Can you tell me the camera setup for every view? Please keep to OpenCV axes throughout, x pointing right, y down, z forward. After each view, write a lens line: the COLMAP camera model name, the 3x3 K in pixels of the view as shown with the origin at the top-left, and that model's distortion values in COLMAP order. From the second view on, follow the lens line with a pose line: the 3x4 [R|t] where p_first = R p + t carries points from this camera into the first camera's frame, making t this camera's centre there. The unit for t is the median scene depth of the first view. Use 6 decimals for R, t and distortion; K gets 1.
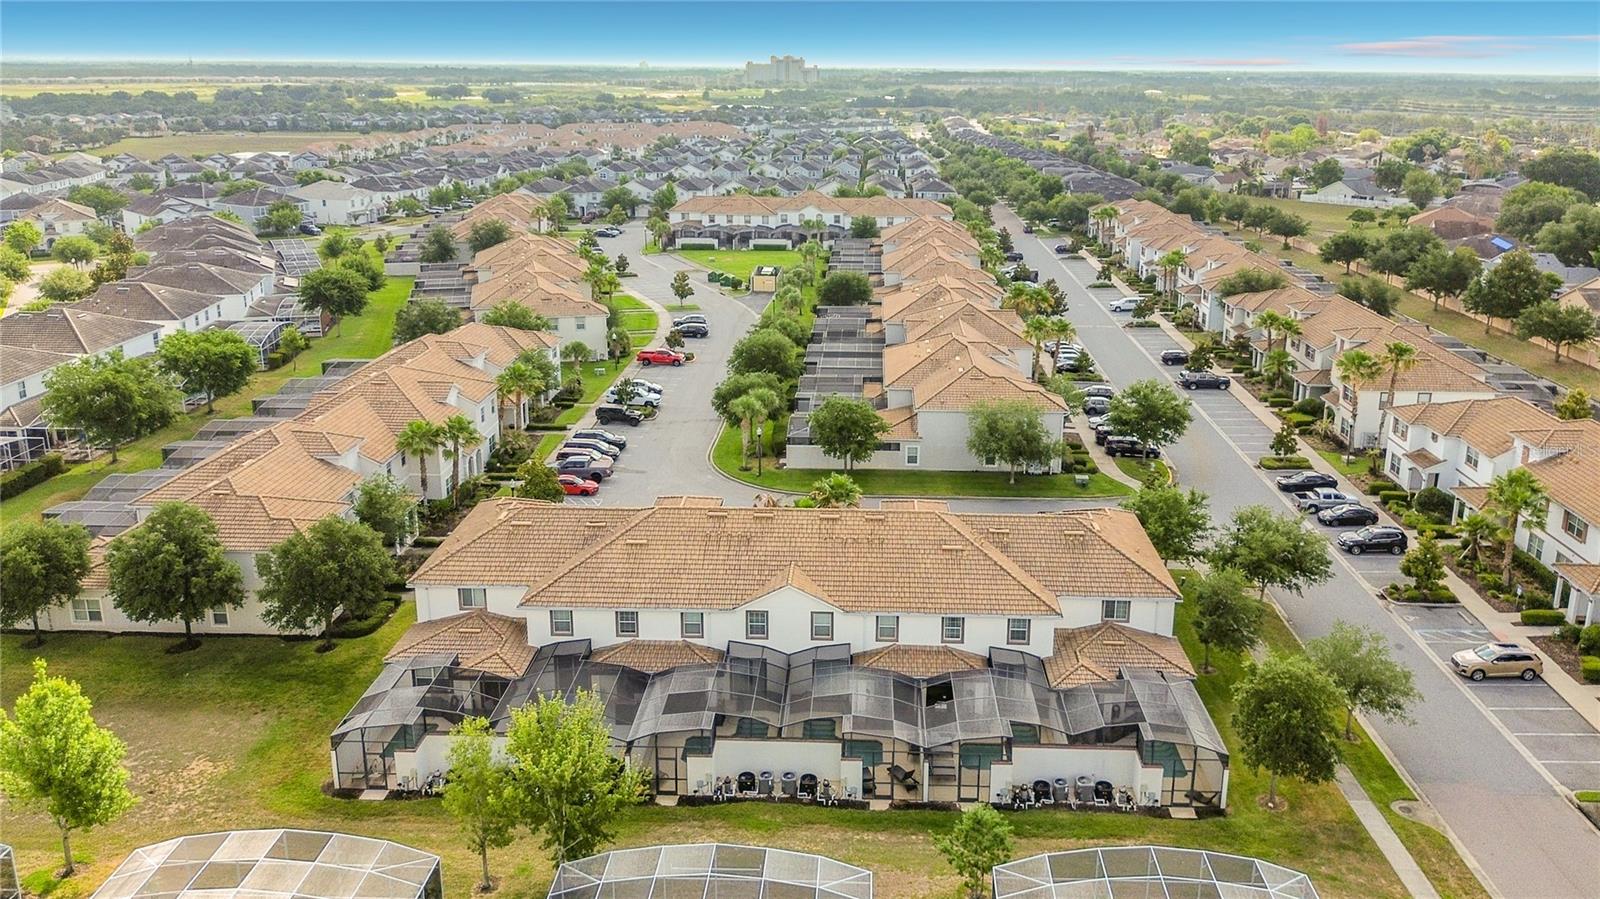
lens RADIAL K [[1116.1, 0, 796.5], [0, 1116.1, 455.4], [0, 0, 1]] dist [0.046019, -0.039802]
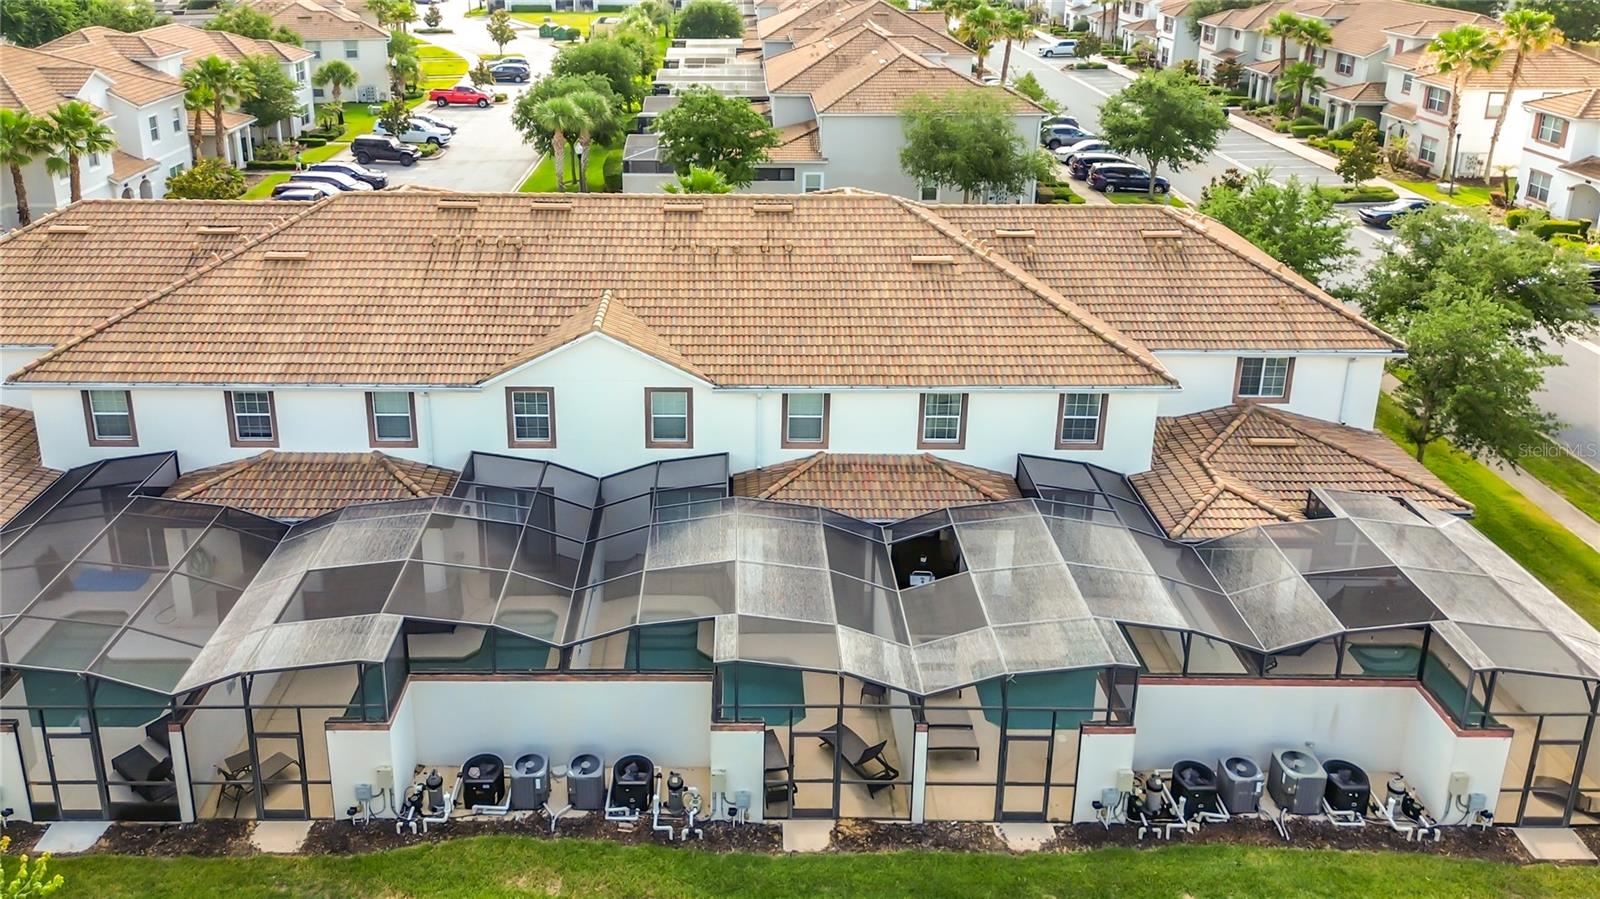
lens RADIAL K [[1116.1, 0, 718.0], [0, 1116.1, 353.6], [0, 0, 1]] dist [0.046019, -0.039802]
pose [[0.998621, -0.009465, 0.051629, 0.019545], [0.006691, 0.998537, 0.053651, 0.099468], [-0.052061, -0.053232, 0.997224, 0.521901]]
